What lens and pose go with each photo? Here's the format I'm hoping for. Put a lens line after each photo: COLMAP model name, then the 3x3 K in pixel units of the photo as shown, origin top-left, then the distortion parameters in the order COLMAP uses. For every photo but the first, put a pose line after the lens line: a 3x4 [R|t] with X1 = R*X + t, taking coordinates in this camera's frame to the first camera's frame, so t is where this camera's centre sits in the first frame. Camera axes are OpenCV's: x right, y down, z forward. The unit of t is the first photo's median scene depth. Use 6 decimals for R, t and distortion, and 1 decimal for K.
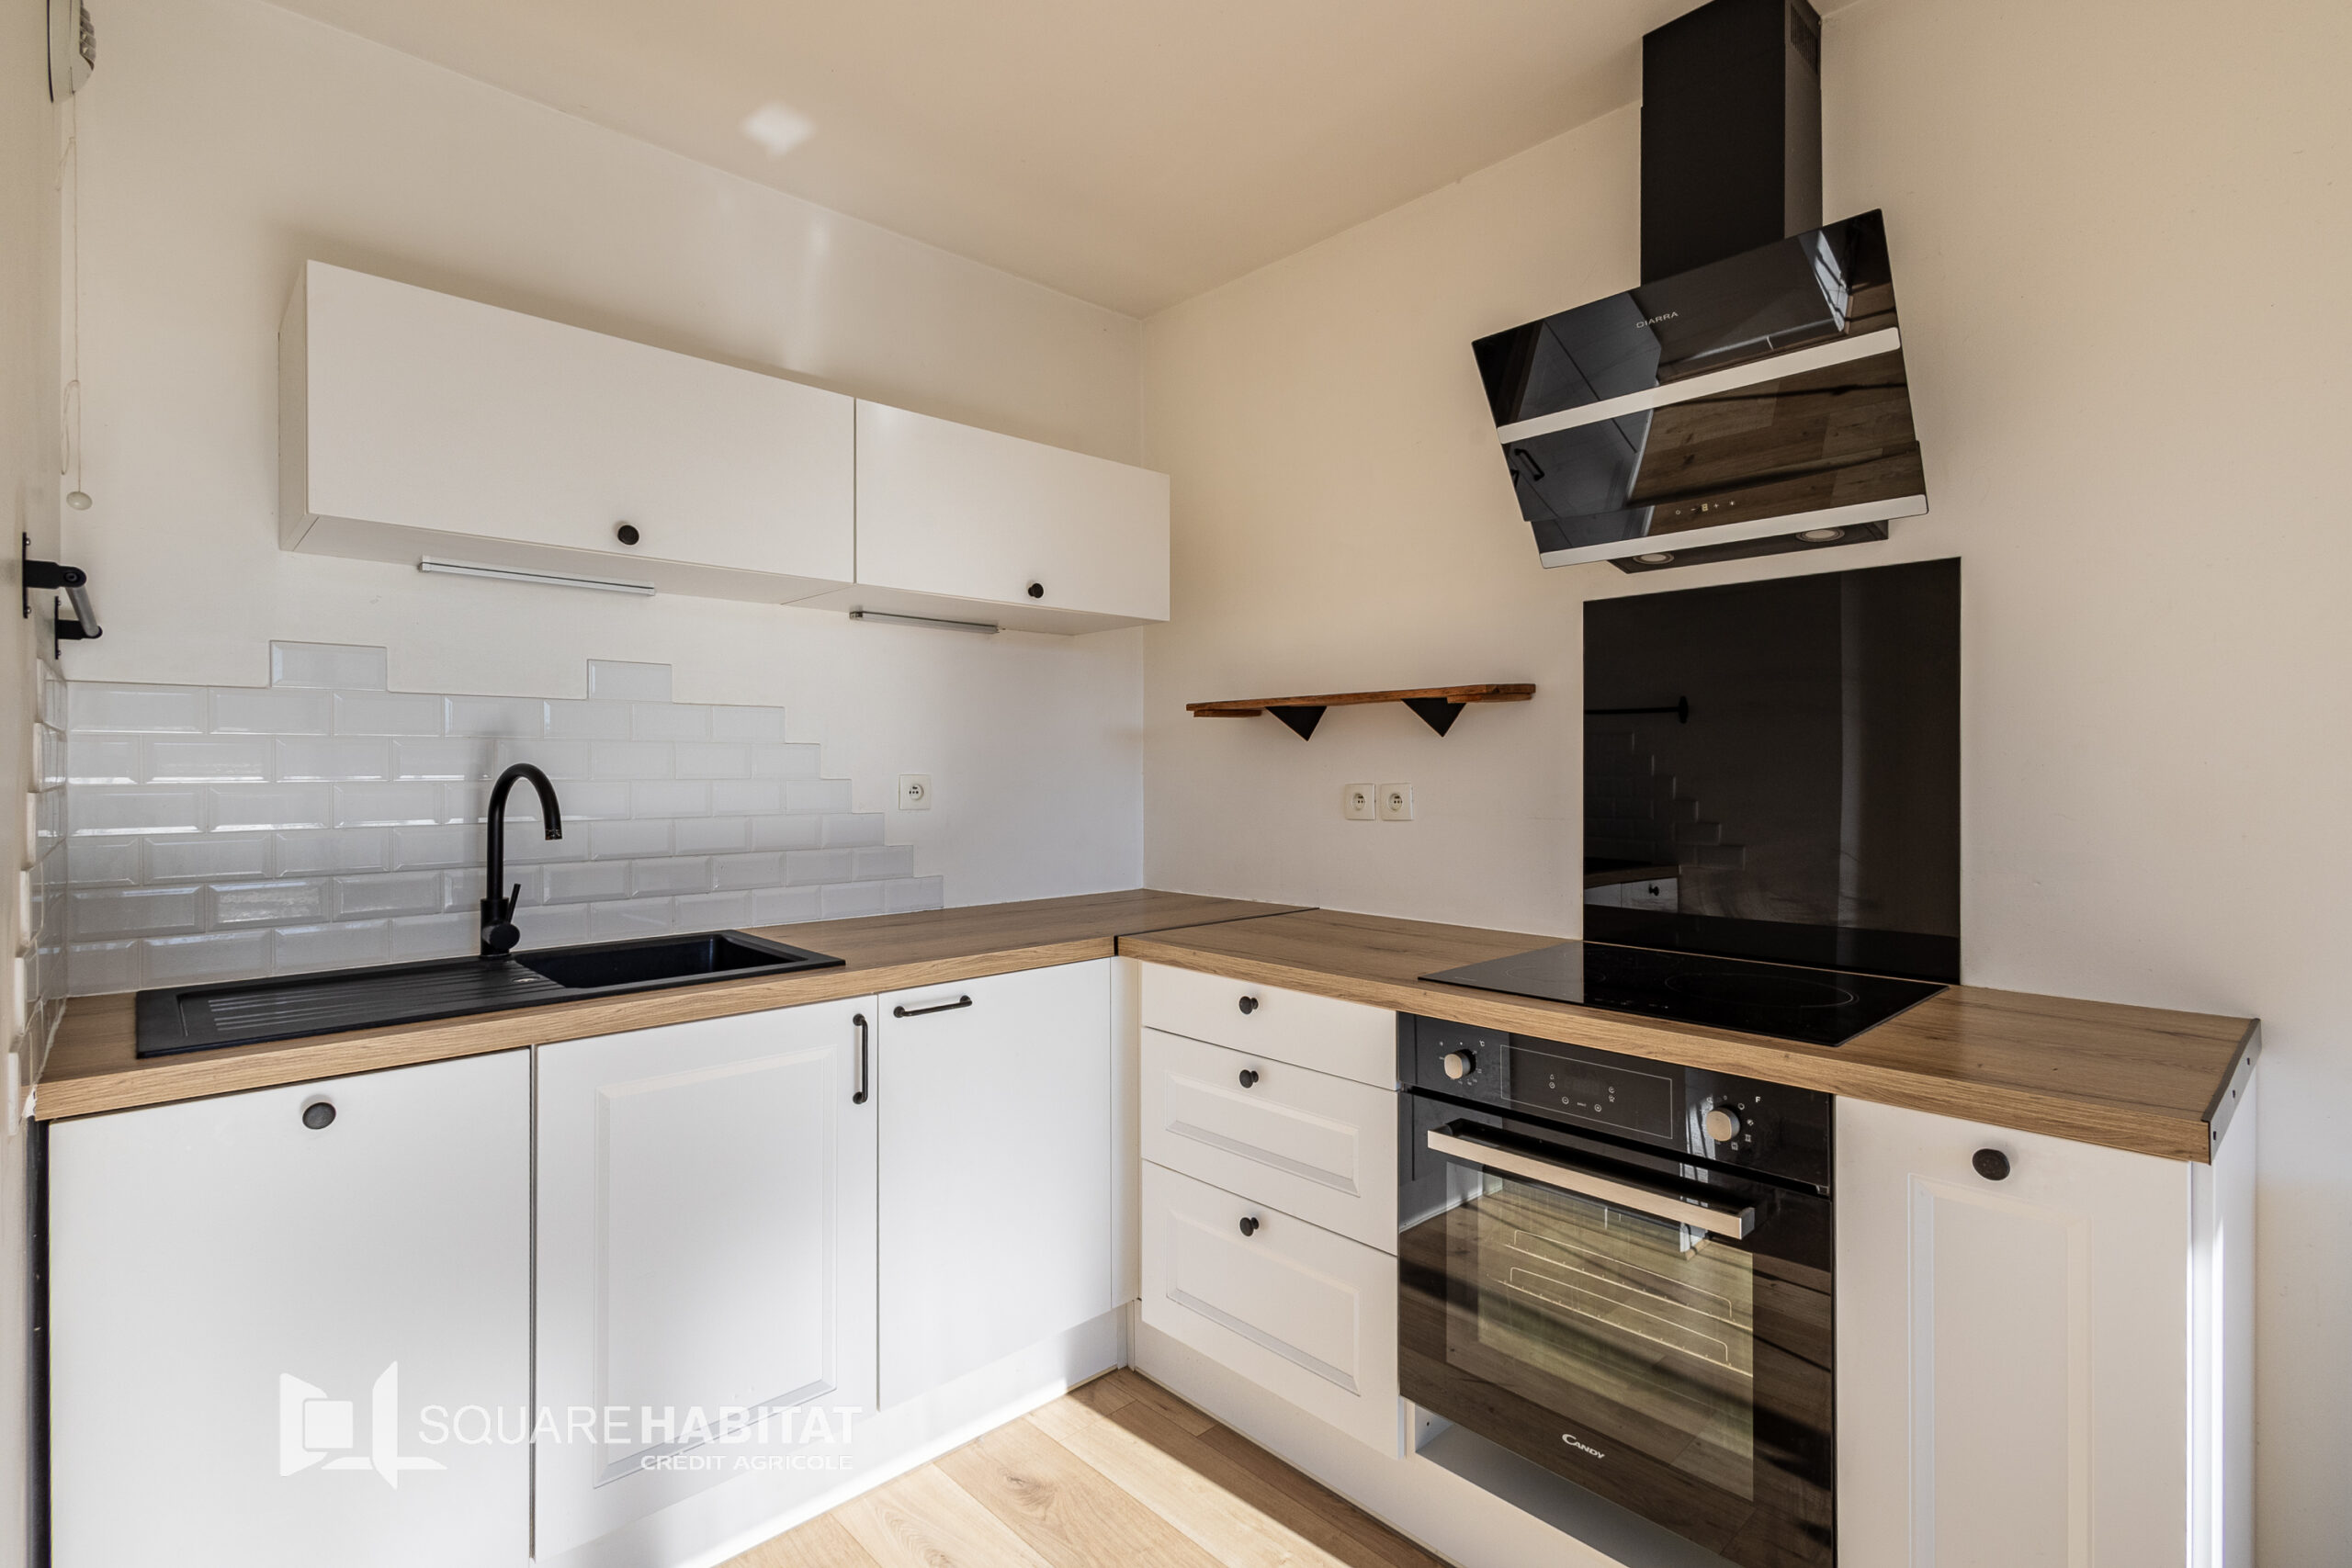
lens RADIAL K [[1105.5, 0, 1193.5], [0, 1105.5, 771.3], [0, 0, 1]] dist [0.002246, 0.000389]
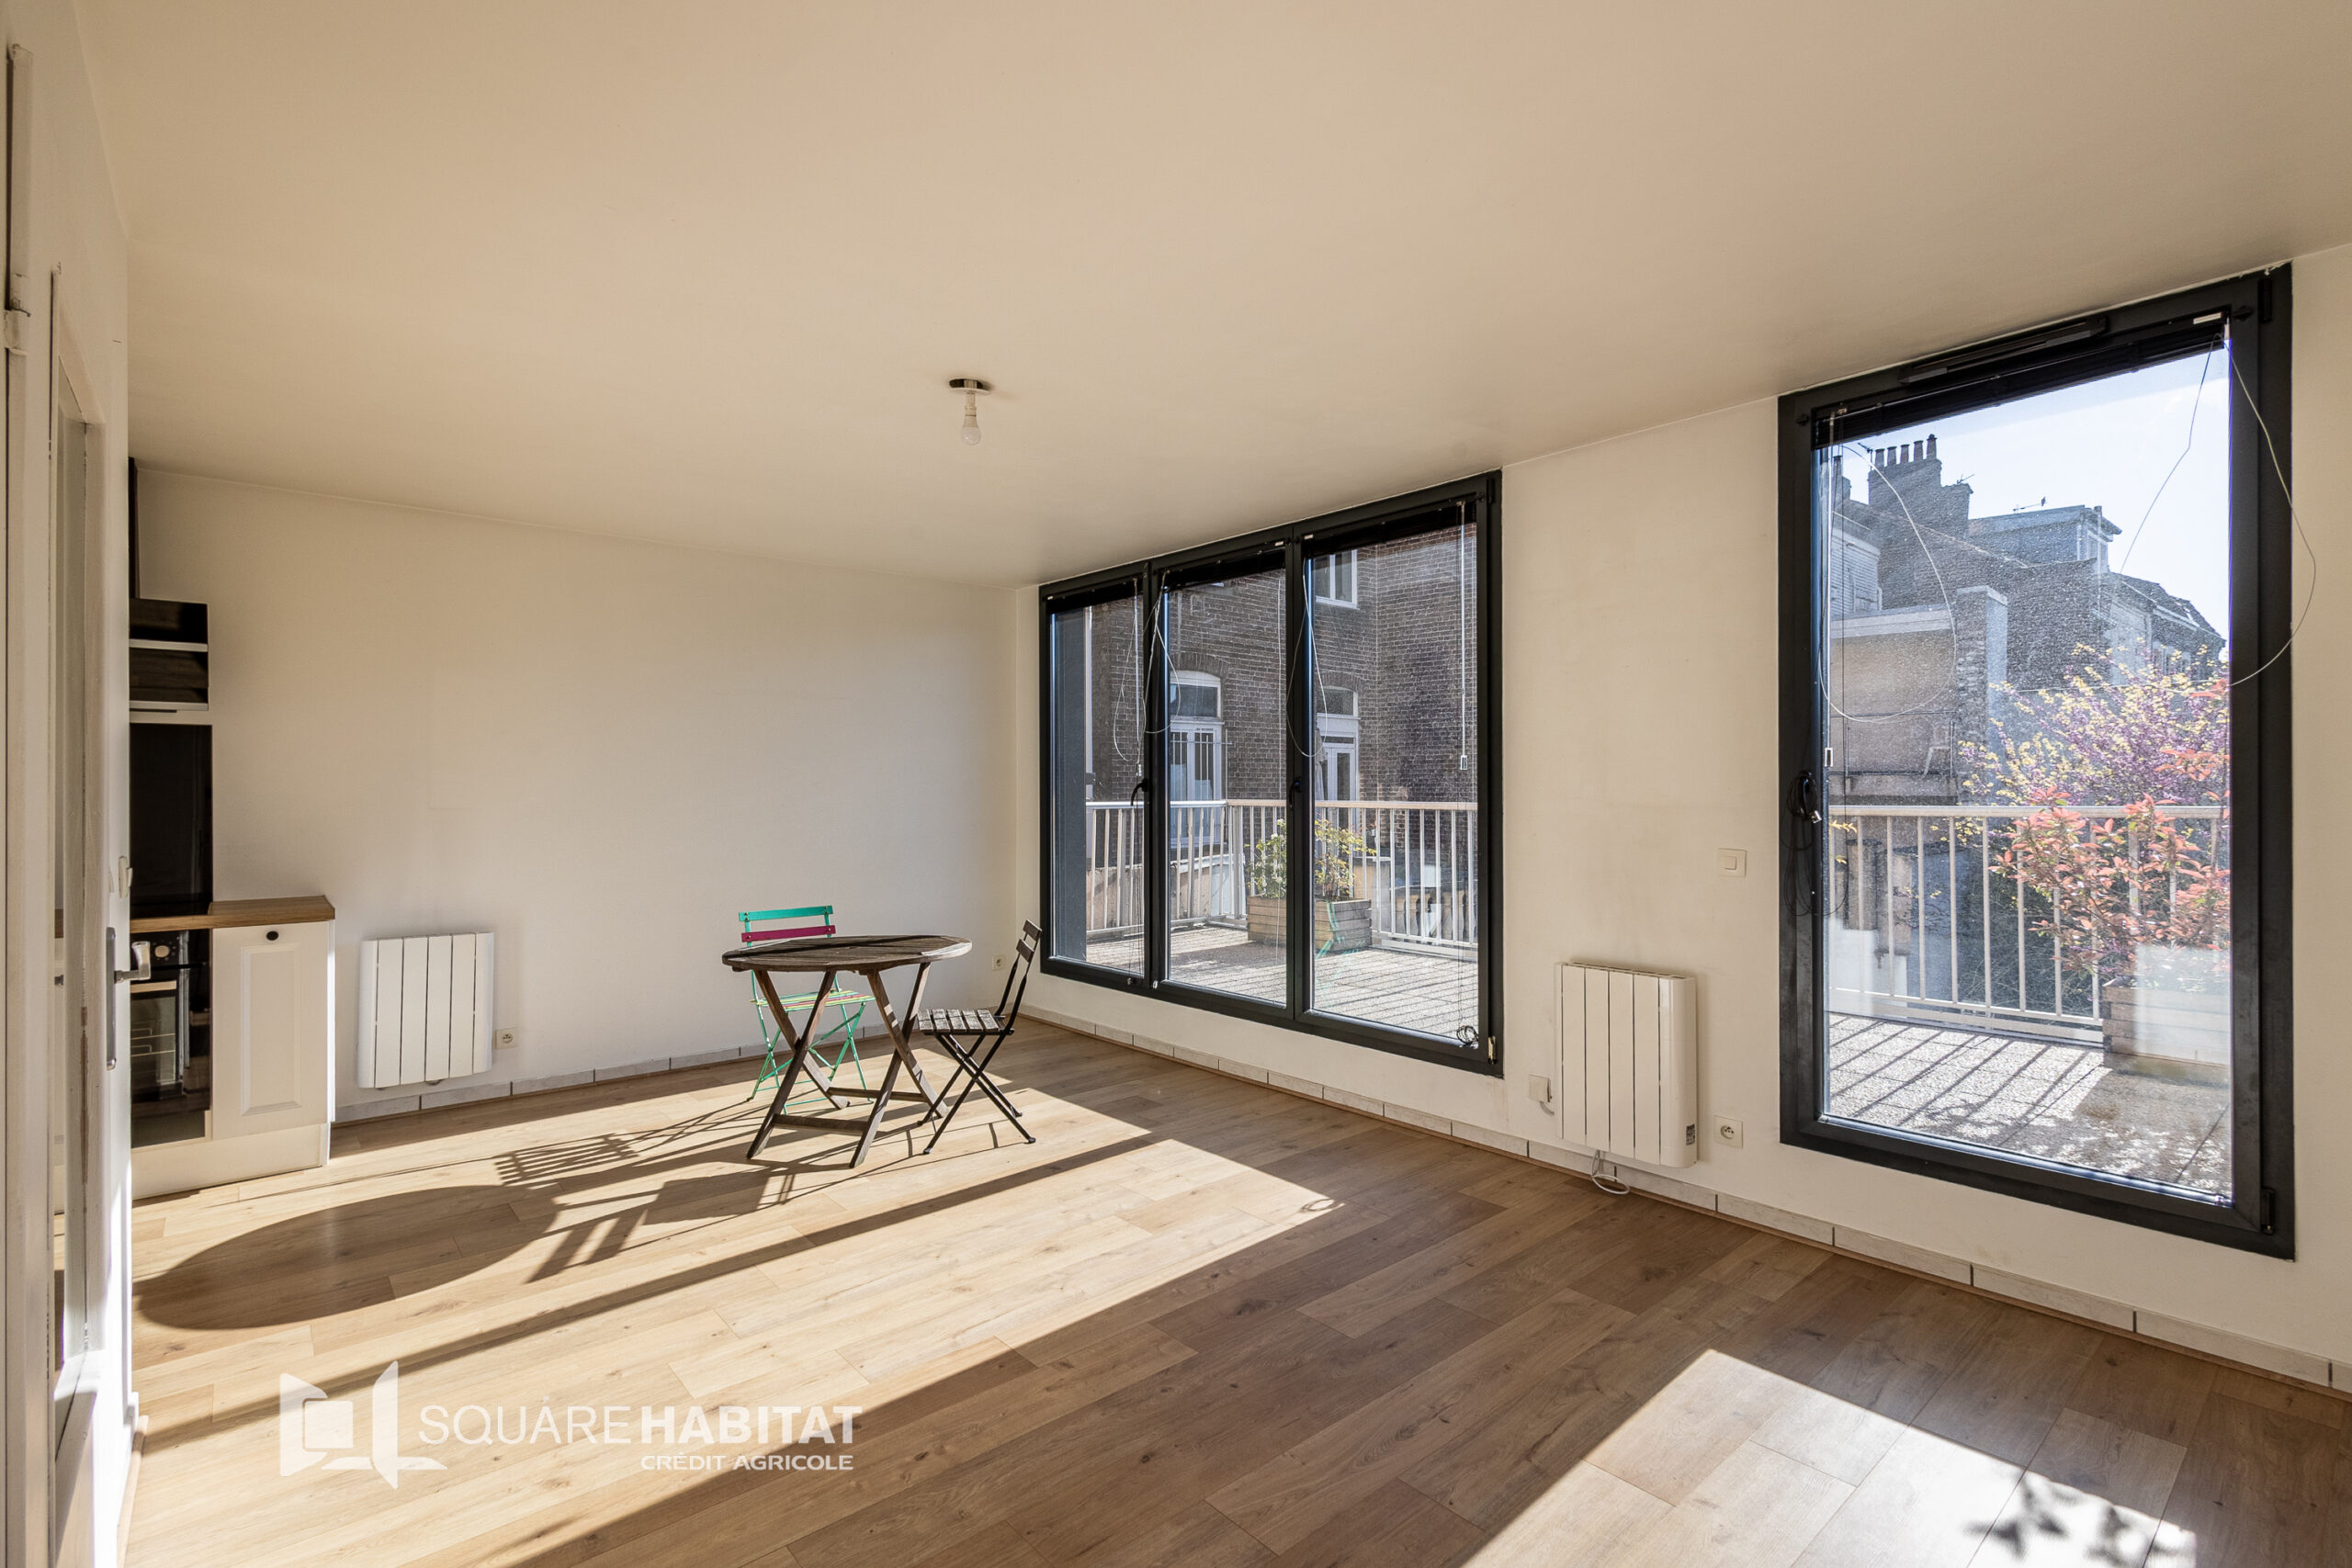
lens RADIAL K [[1081.1, 0, 1176.9], [0, 1081.1, 792.5], [0, 0, 1]] dist [0.004306, 0.000058]
pose [[0.044302, -0.000888, 0.999018, -1.325926], [0.006656, 0.999978, 0.000594, -0.028346], [-0.998996, 0.006623, 0.044307, -1.017453]]
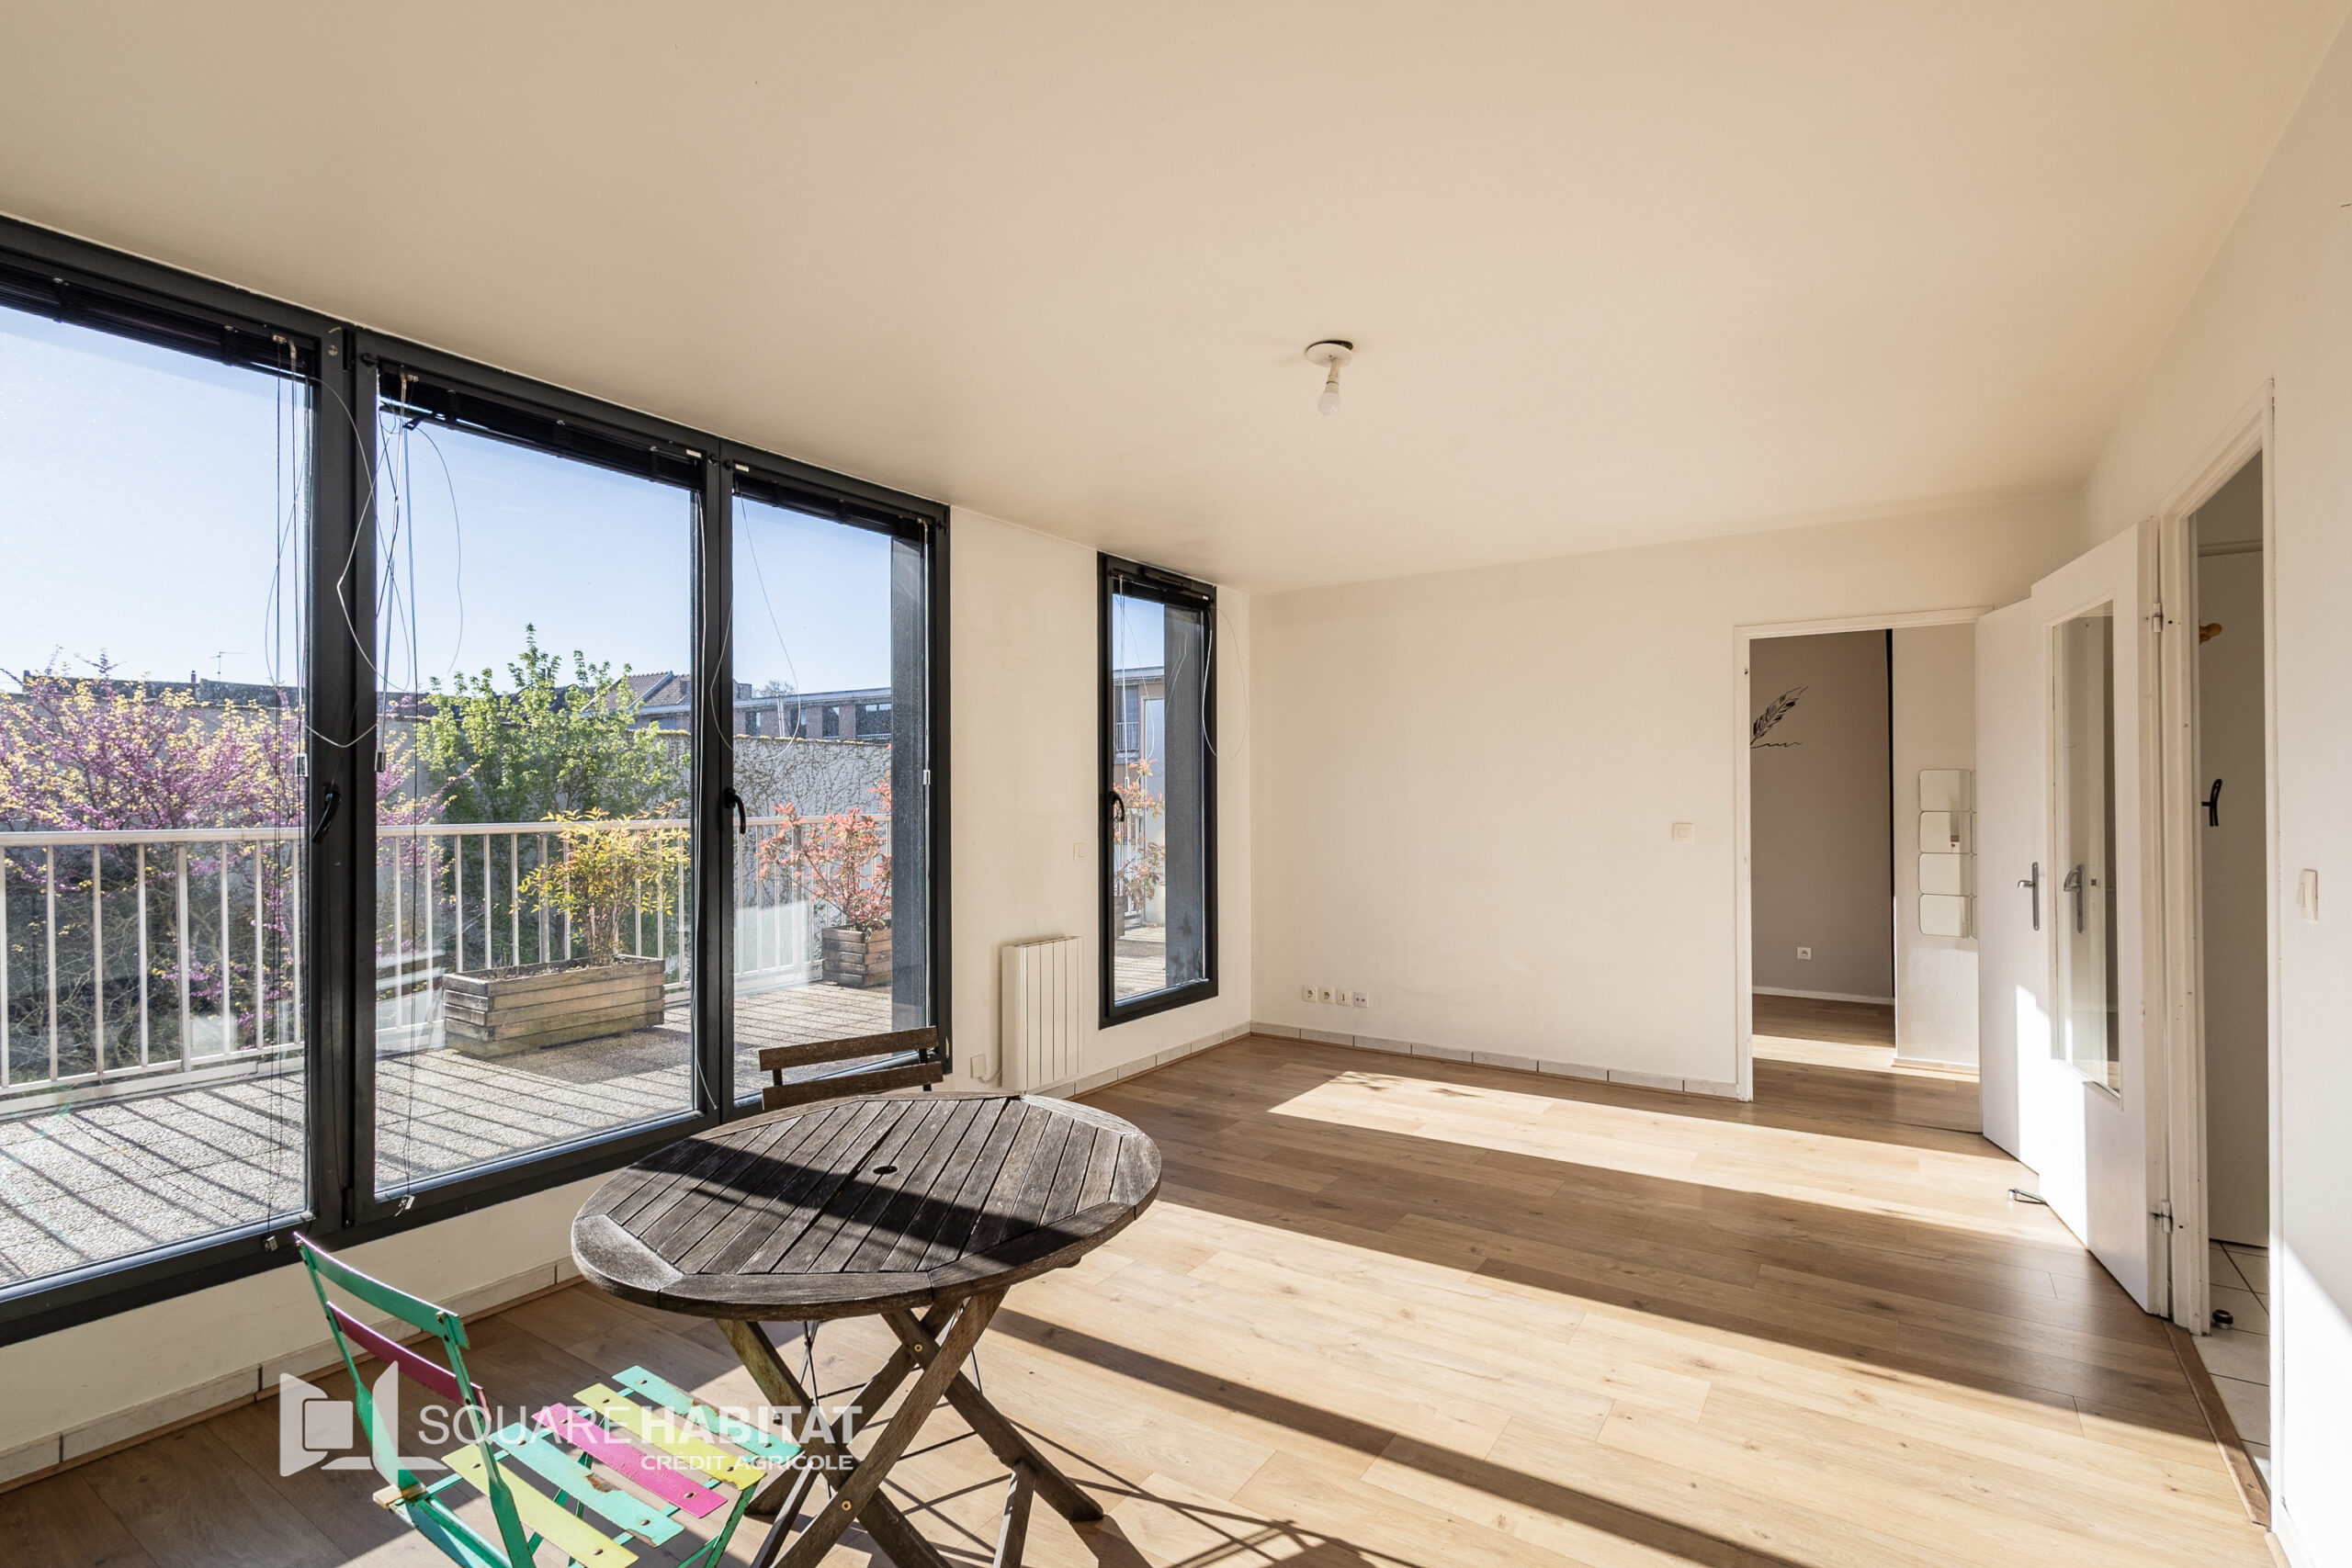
lens RADIAL K [[1081.1, 0, 1176.9], [0, 1081.1, 792.5], [0, 0, 1]] dist [0.004306, 0.000058]
pose [[-0.976394, 0.005800, -0.215918, 0.648373], [0.006464, 0.999976, -0.002368, -0.040896], [0.215899, -0.003708, -0.976409, 0.608607]]
